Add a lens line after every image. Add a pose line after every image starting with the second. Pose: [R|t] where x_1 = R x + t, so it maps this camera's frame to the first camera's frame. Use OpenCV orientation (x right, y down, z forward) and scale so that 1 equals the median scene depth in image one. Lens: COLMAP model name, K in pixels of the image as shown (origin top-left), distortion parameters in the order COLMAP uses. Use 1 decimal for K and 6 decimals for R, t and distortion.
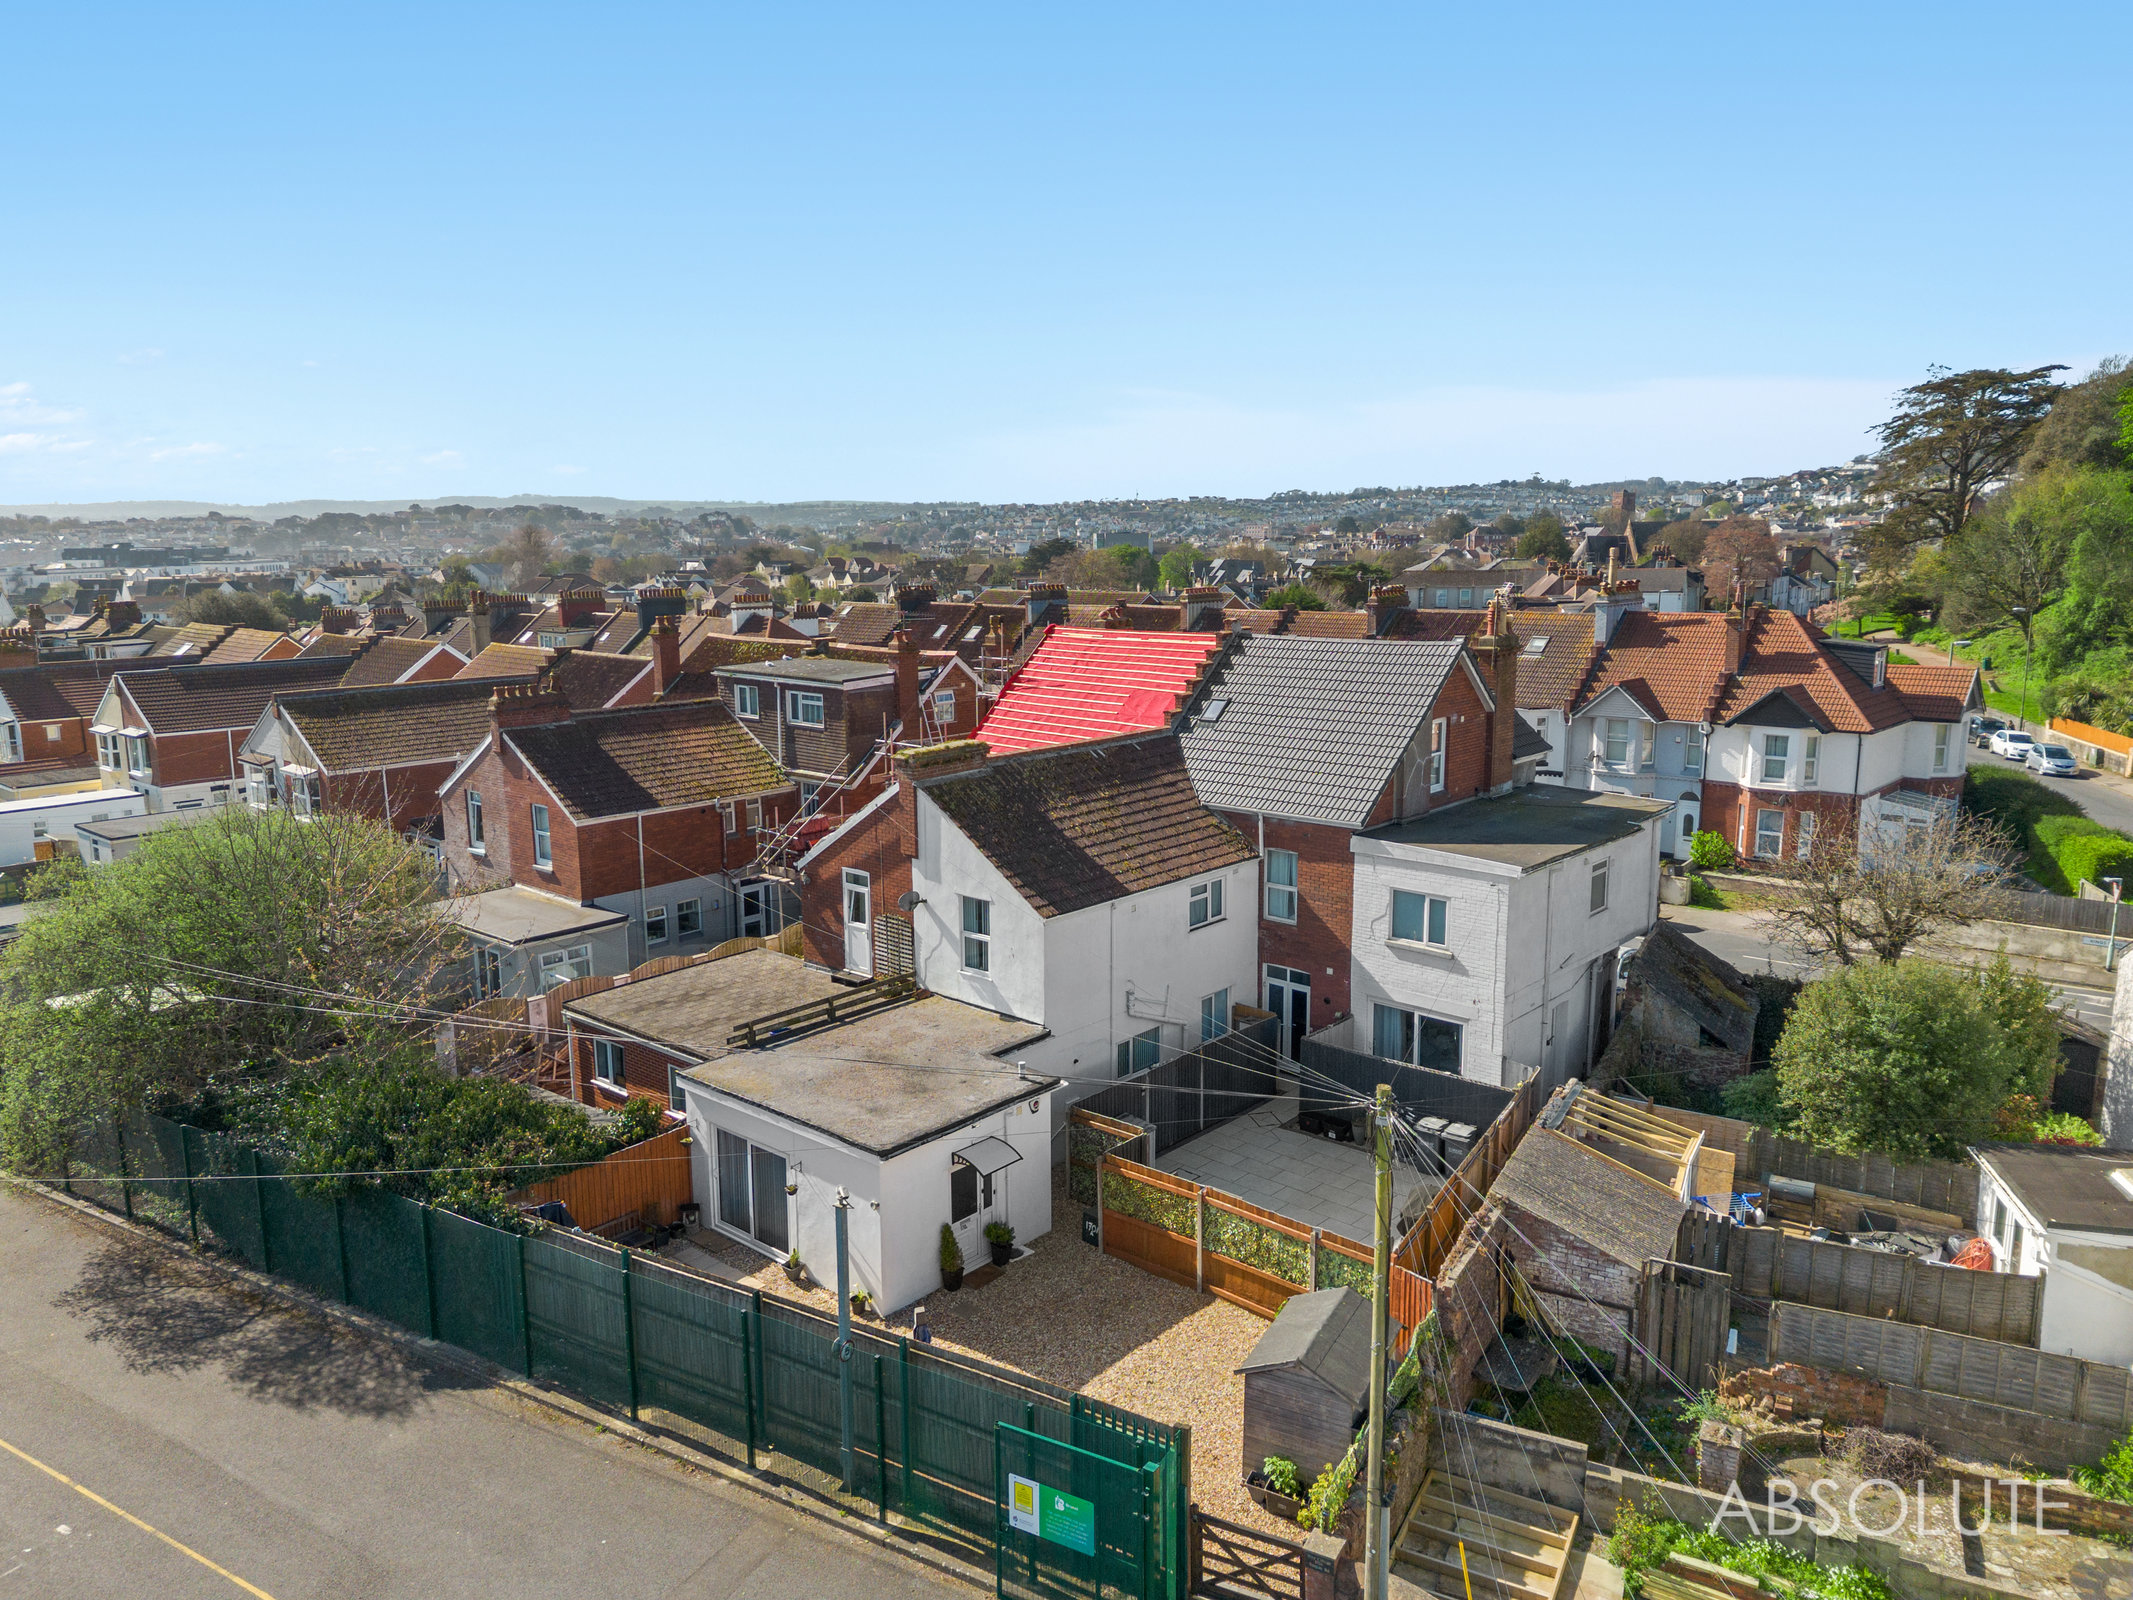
lens RADIAL K [[1493.2, 0, 1066.5], [0, 1493.2, 800.0], [0, 0, 1]] dist [0.100073, -0.116519]
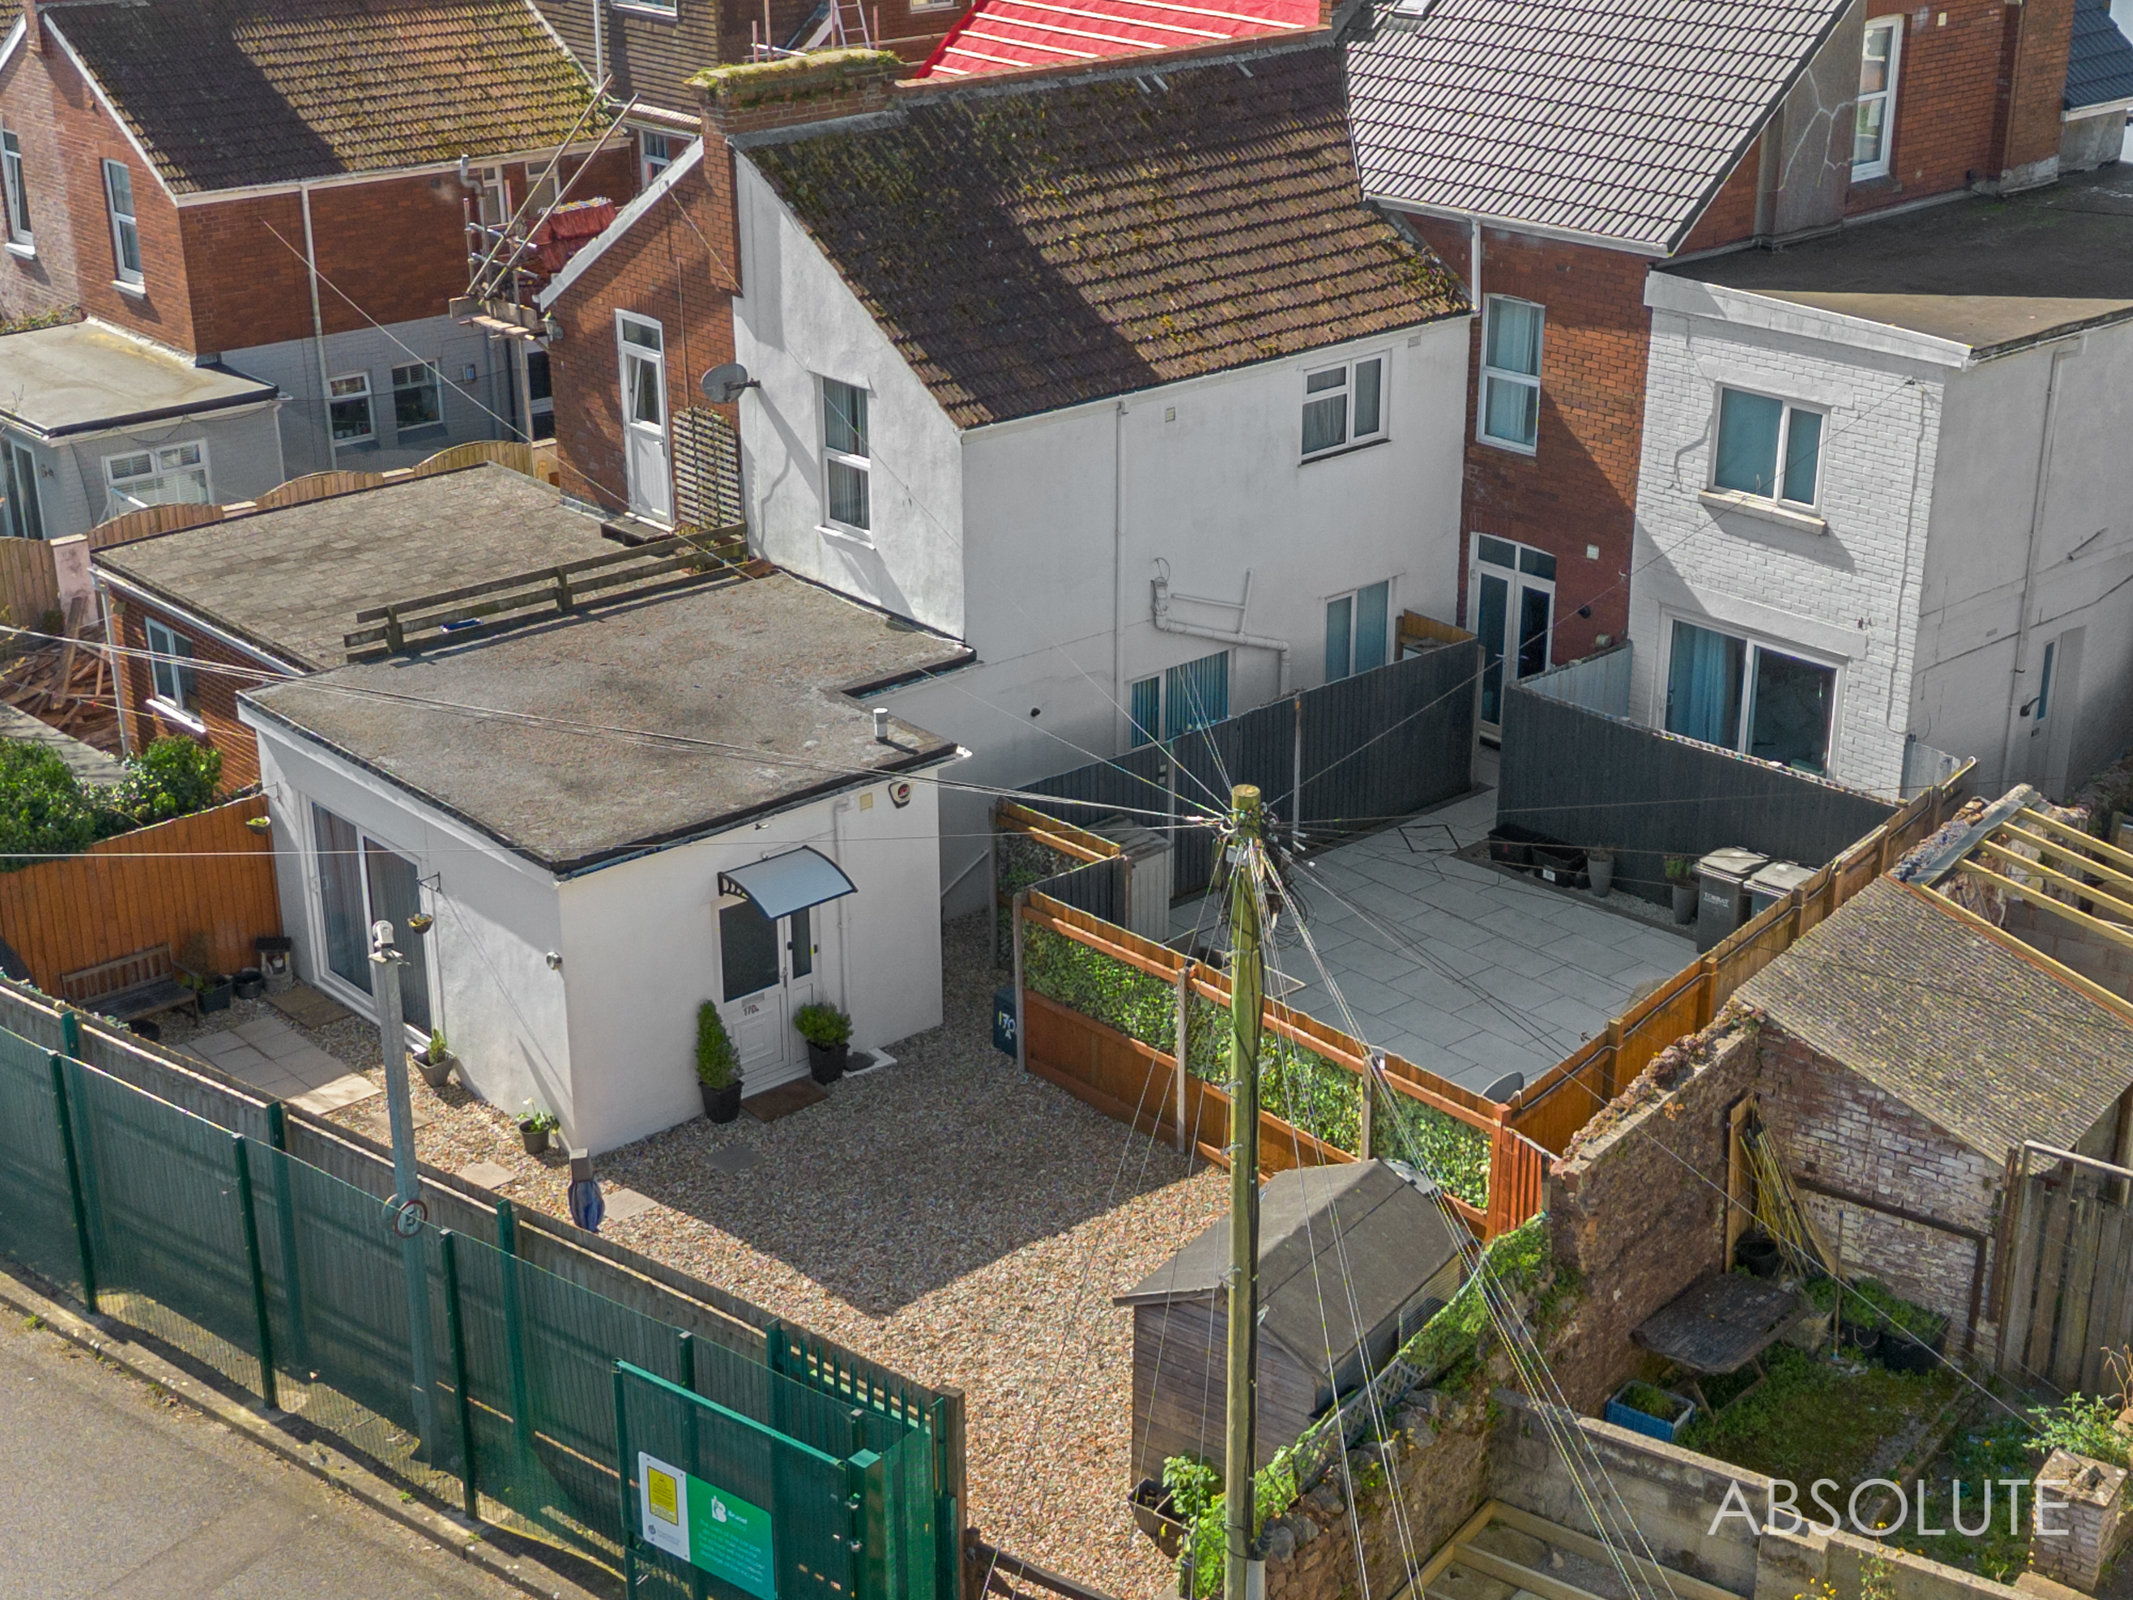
lens RADIAL K [[2941.0, 0, 1066.5], [0, 2941.0, 800.0], [0, 0, 1]] dist [0.286022, -0.944444]
pose [[0.992046, 0.047867, -0.116423, 0.136553], [-0.022913, 0.978094, 0.206897, -0.004326], [0.123776, -0.202584, 0.971411, 0.018802]]
